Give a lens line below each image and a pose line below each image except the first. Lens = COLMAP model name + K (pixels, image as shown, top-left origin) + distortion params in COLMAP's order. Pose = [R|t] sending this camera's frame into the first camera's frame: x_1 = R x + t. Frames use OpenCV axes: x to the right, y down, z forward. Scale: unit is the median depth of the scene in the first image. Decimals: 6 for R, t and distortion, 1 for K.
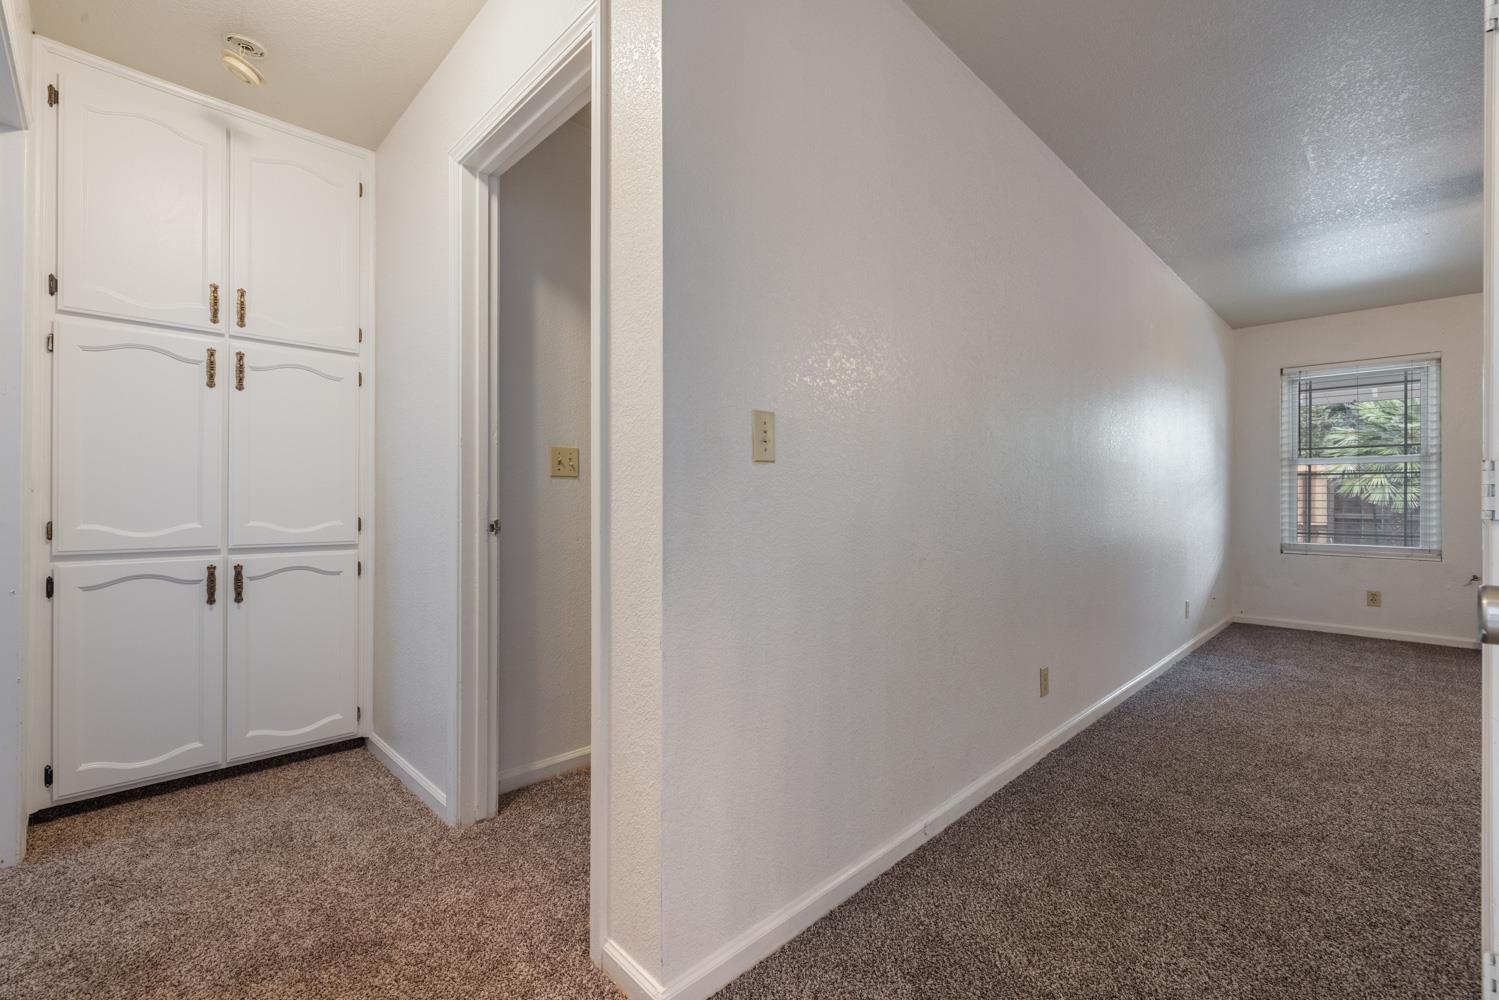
lens RADIAL K [[636.7, 0, 716.8], [0, 636.7, 499.9], [0, 0, 1]] dist [-0.000179, -0.000401]
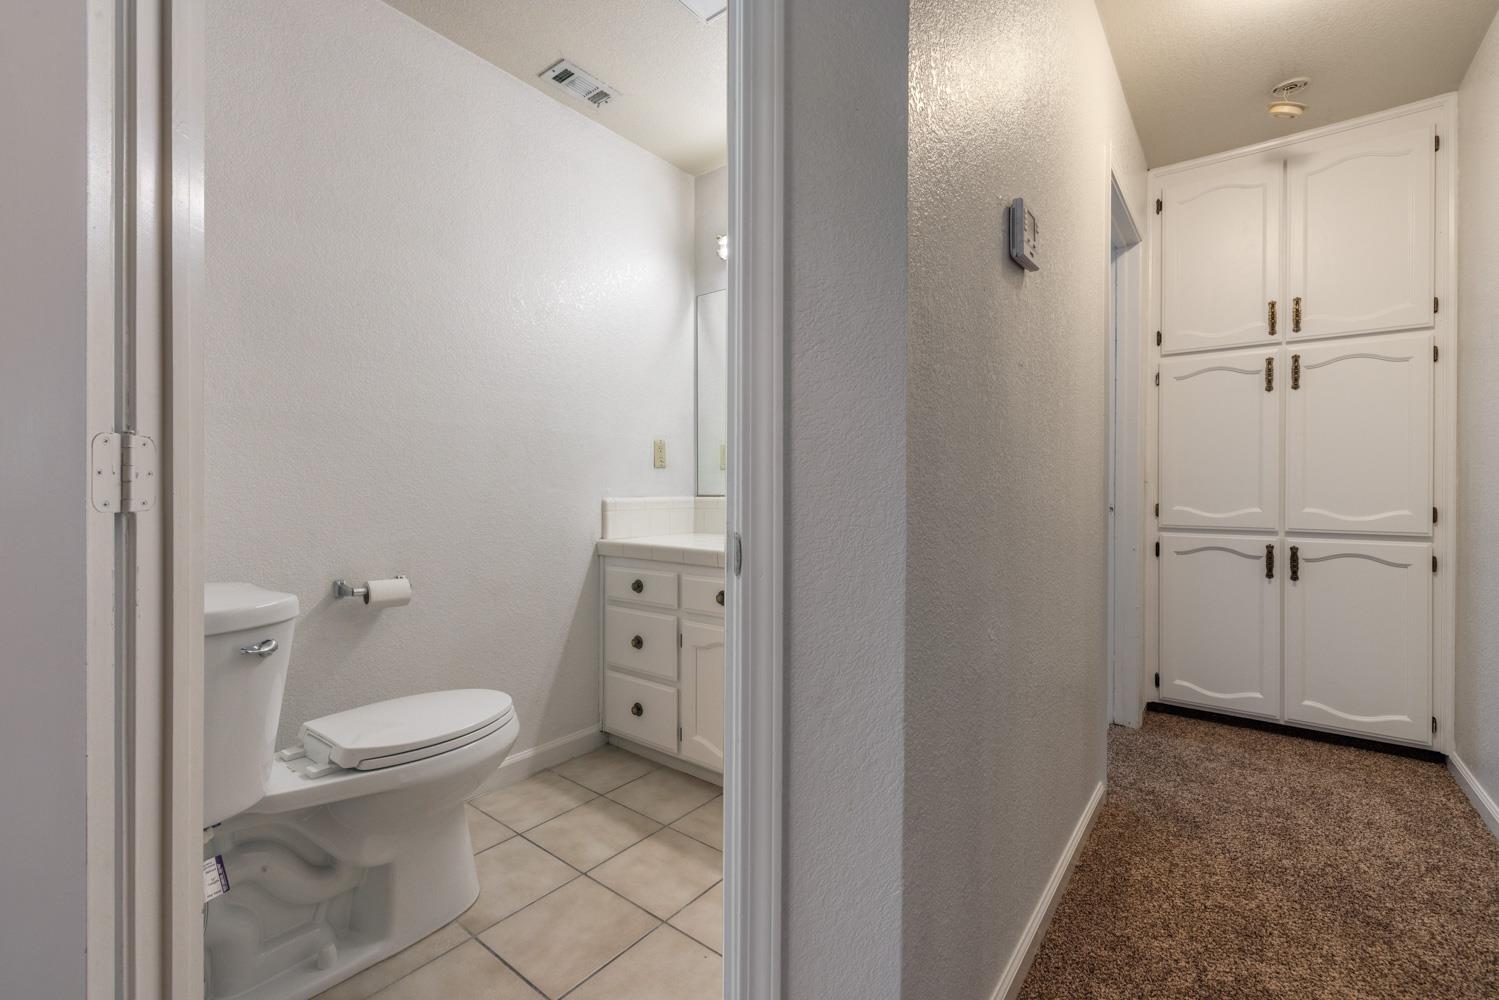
lens RADIAL K [[636.7, 0, 755.4], [0, 636.7, 489.8], [0, 0, 1]] dist [-0.000179, -0.000401]
pose [[0.134660, -0.000191, -0.990892, 0.228857], [0.000600, 1.000000, -0.000111, 0.002519], [0.990892, -0.000580, 0.134660, -0.084929]]
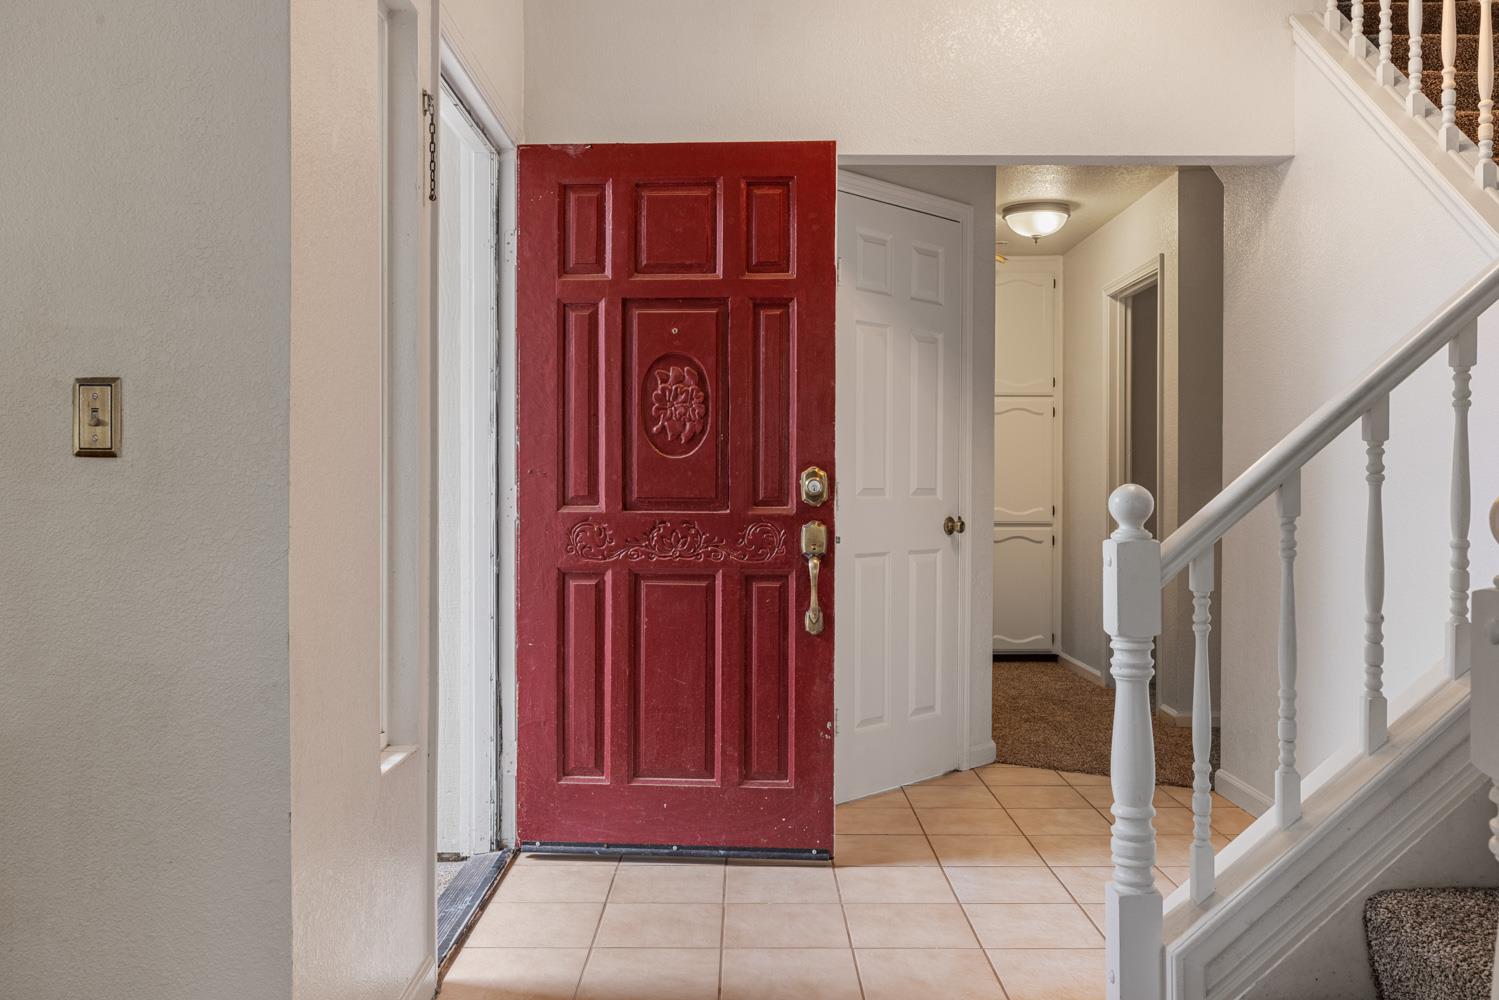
lens RADIAL K [[1243.0, 0, 751.5], [0, 1243.0, 493.5], [0, 0, 1]] dist [-0.009364, 0.000756]
pose [[0.735630, 0.006560, -0.677352, 0.997283], [0.000809, 0.999944, 0.010562, -0.036028], [0.677383, -0.008318, 0.735583, -1.815891]]
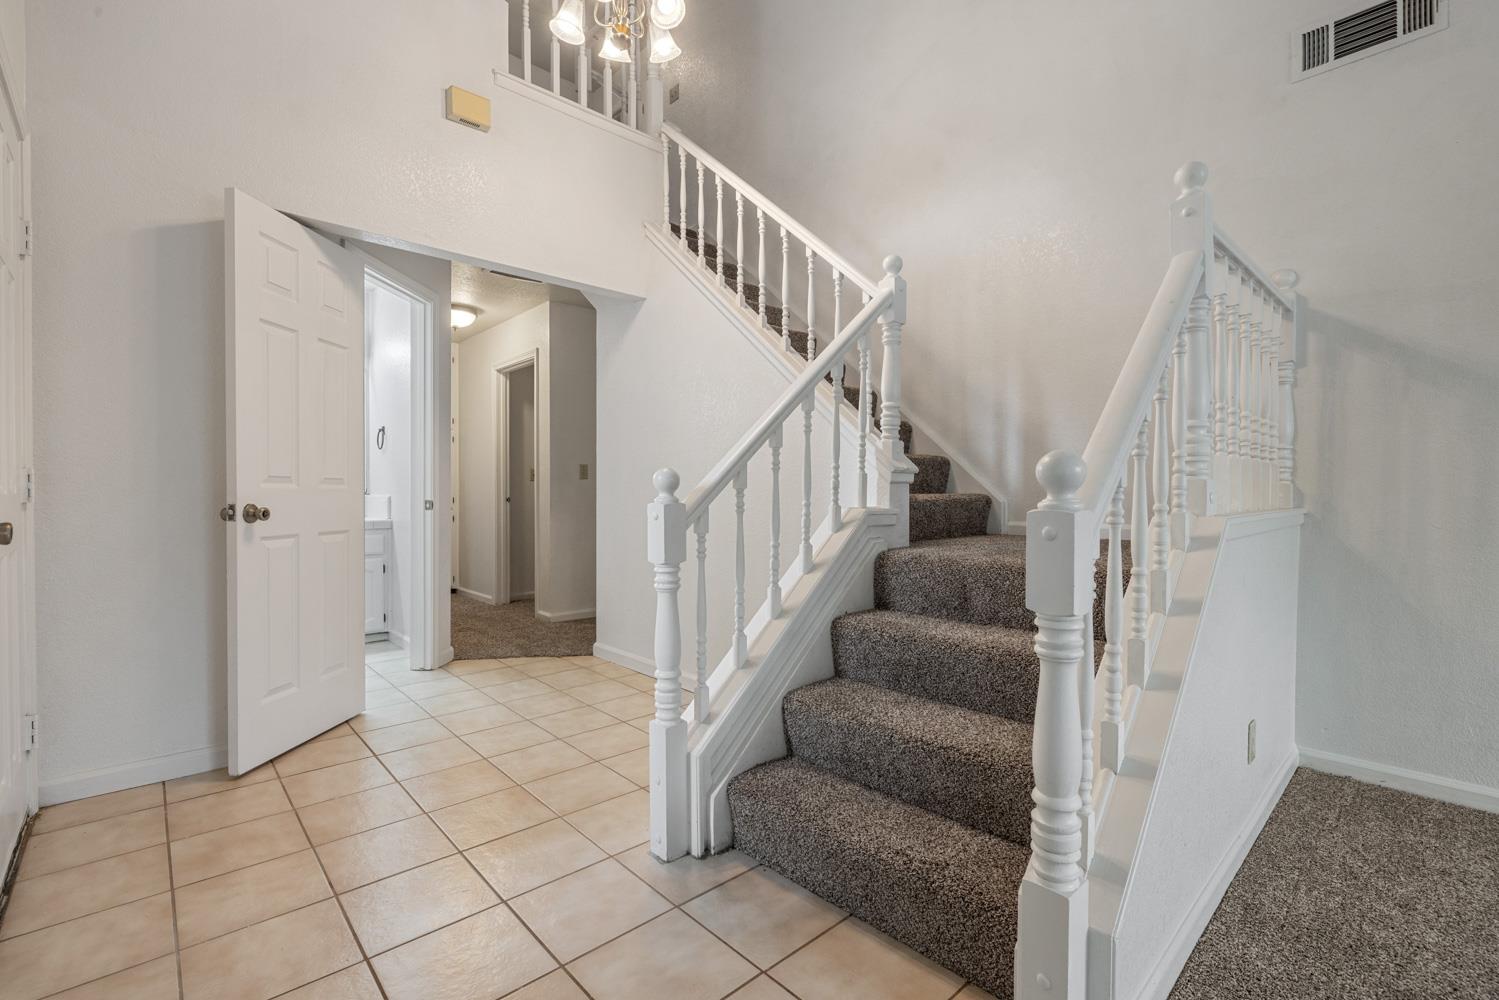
lens RADIAL K [[665.8, 0, 756.8], [0, 665.8, 504.0], [0, 0, 1]] dist [0.001508, 0.000891]
pose [[0.999971, 0.004760, 0.005966, 0.647174], [-0.004881, 0.999779, 0.020471, -0.003395], [-0.005867, -0.020499, 0.999773, -1.723056]]
